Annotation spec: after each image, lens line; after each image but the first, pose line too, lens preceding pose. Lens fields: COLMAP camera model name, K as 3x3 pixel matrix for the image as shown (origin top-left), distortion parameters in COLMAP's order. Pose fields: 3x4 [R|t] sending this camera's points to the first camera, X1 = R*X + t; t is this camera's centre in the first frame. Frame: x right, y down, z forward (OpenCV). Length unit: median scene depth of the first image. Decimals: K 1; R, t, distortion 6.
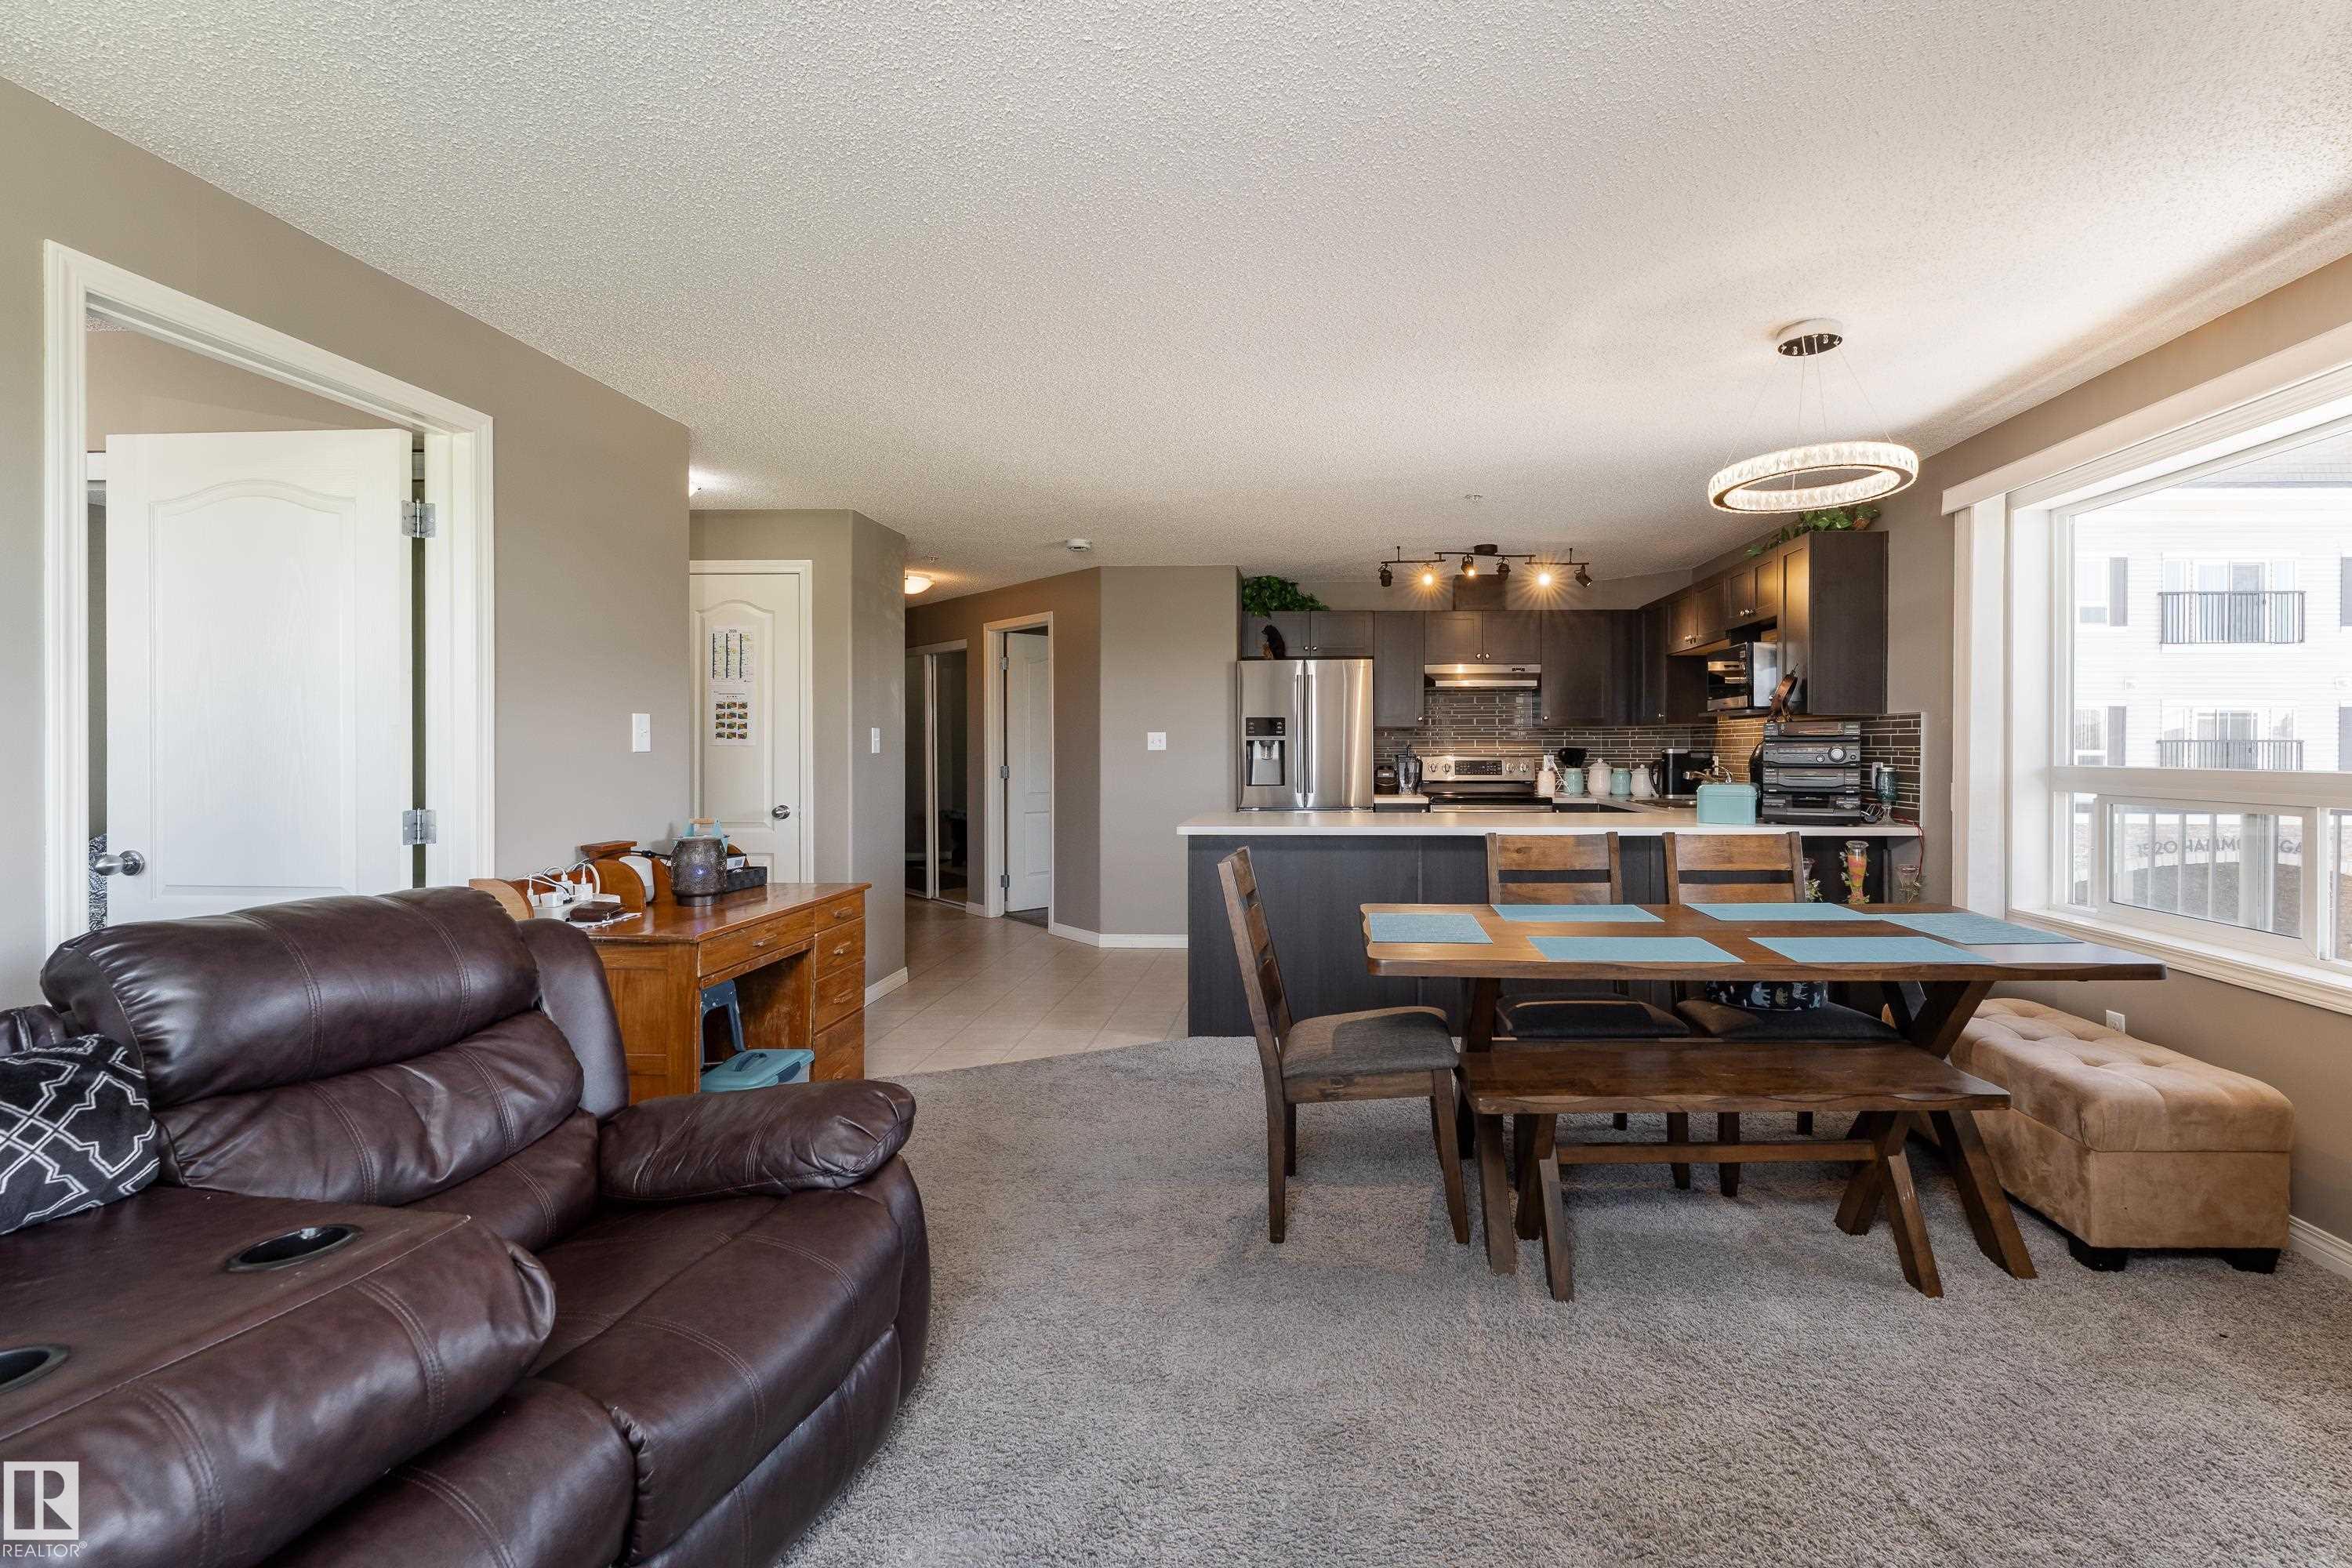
lens RADIAL K [[1012.5, 0, 1293.1], [0, 1012.5, 753.5], [0, 0, 1]] dist [0.017136, 0.000147]
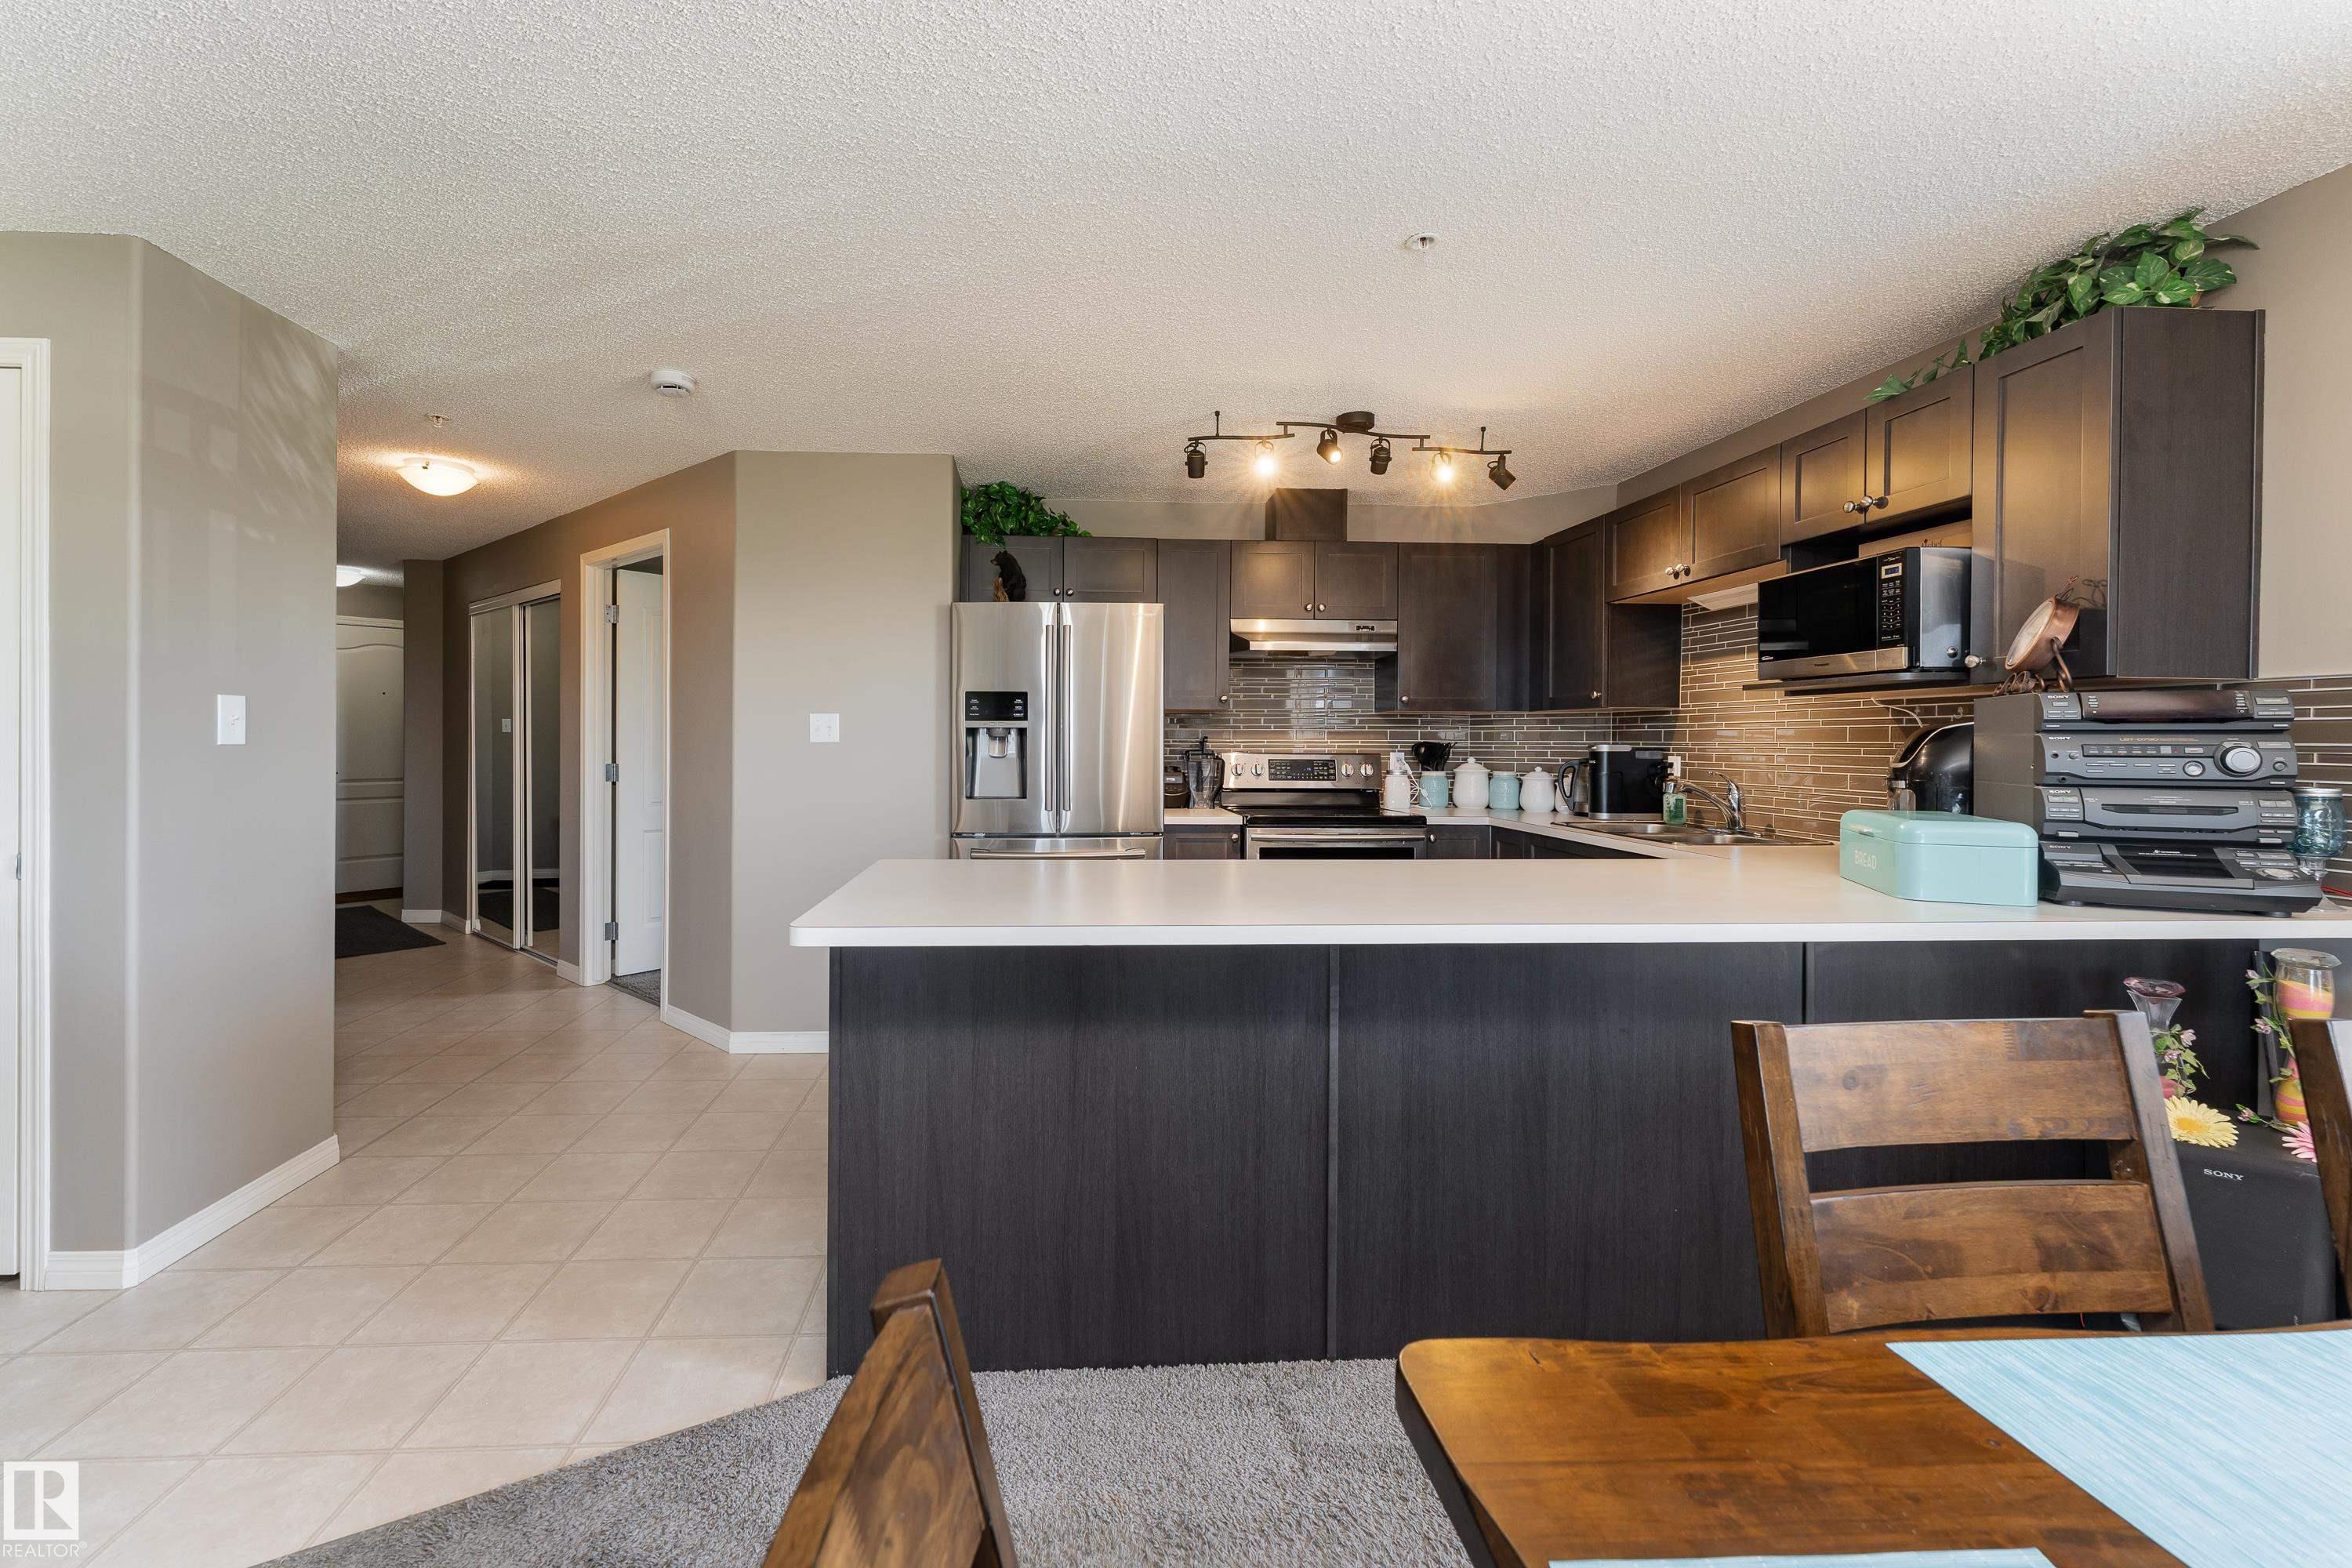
lens RADIAL K [[1139.2, 0, 1131.5], [0, 1139.2, 735.2], [0, 0, 1]] dist [-0.000336, 0.000133]
pose [[0.995417, 0.006583, 0.095398, -0.010400], [-0.005637, 0.999932, -0.010186, -0.001212], [-0.095459, 0.009602, 0.995387, 0.269805]]
